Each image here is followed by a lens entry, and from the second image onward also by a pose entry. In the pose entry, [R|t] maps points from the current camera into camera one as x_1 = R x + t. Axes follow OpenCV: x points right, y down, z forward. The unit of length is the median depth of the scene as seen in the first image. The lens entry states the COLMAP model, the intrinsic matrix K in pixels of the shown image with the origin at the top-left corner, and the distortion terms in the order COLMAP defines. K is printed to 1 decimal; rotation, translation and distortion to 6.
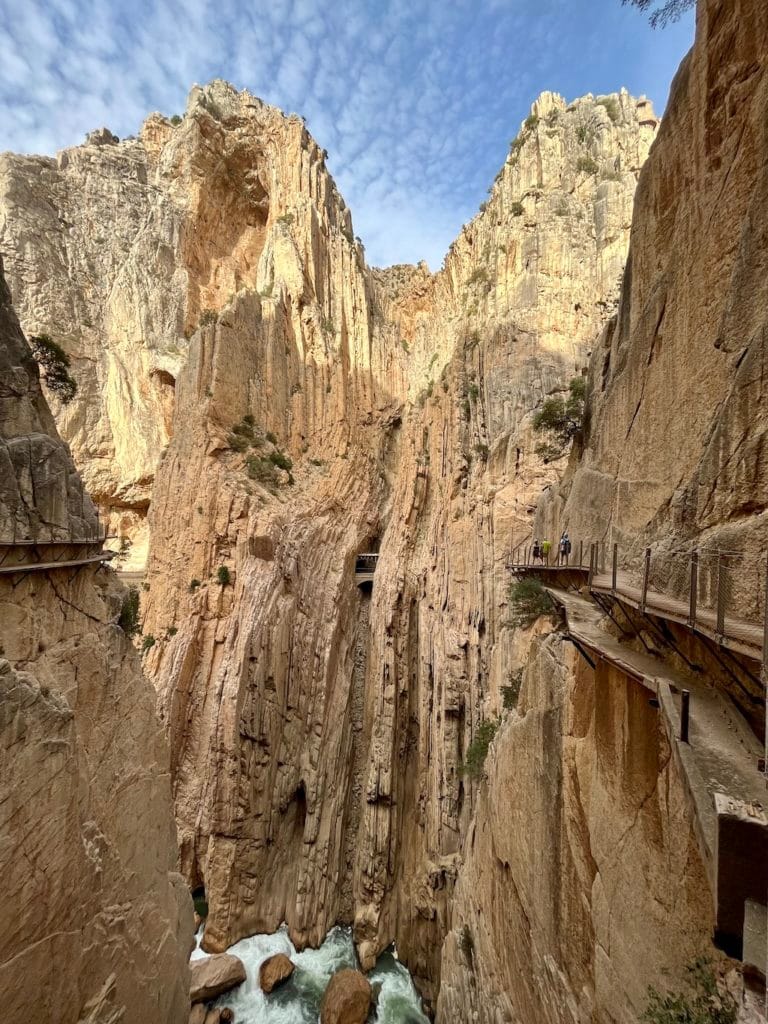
lens RADIAL K [[412.9, 0, 387.4], [0, 412.9, 507.6], [0, 0, 1]] dist [-0.003364, 0.000425]
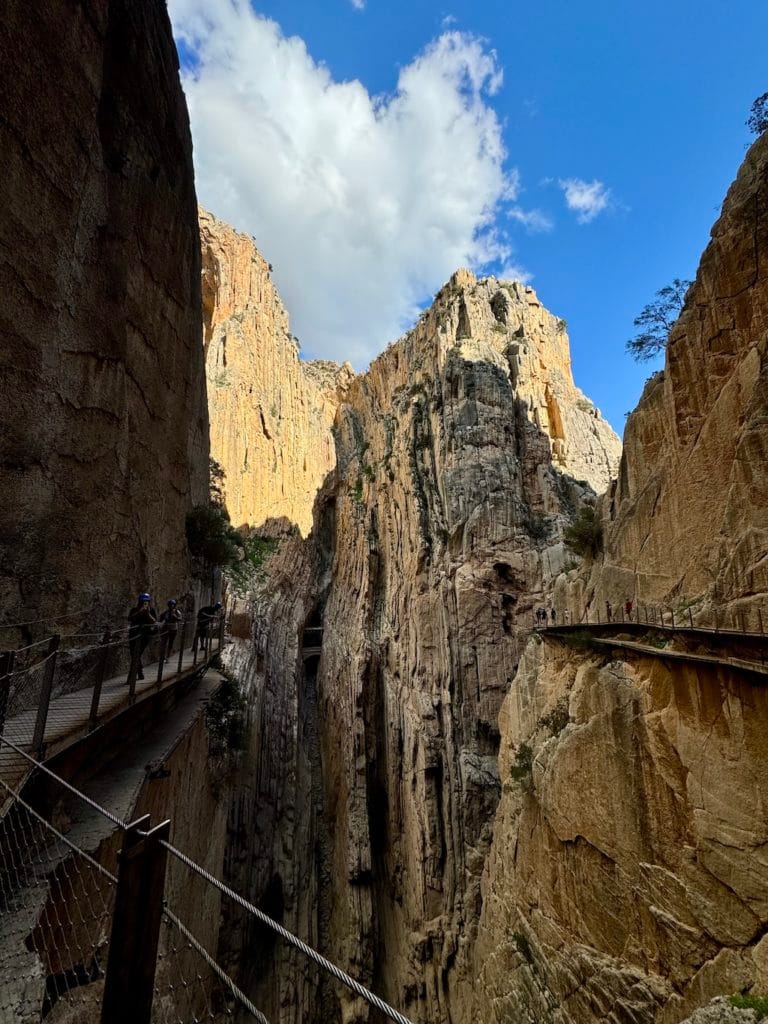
lens RADIAL K [[412.9, 0, 387.4], [0, 412.9, 507.6], [0, 0, 1]] dist [-0.003364, 0.000425]
pose [[0.964531, 0.026889, 0.262595, -0.245405], [0.017681, 0.985983, -0.165905, -0.016433], [-0.263376, 0.164663, 0.950536, -0.125403]]
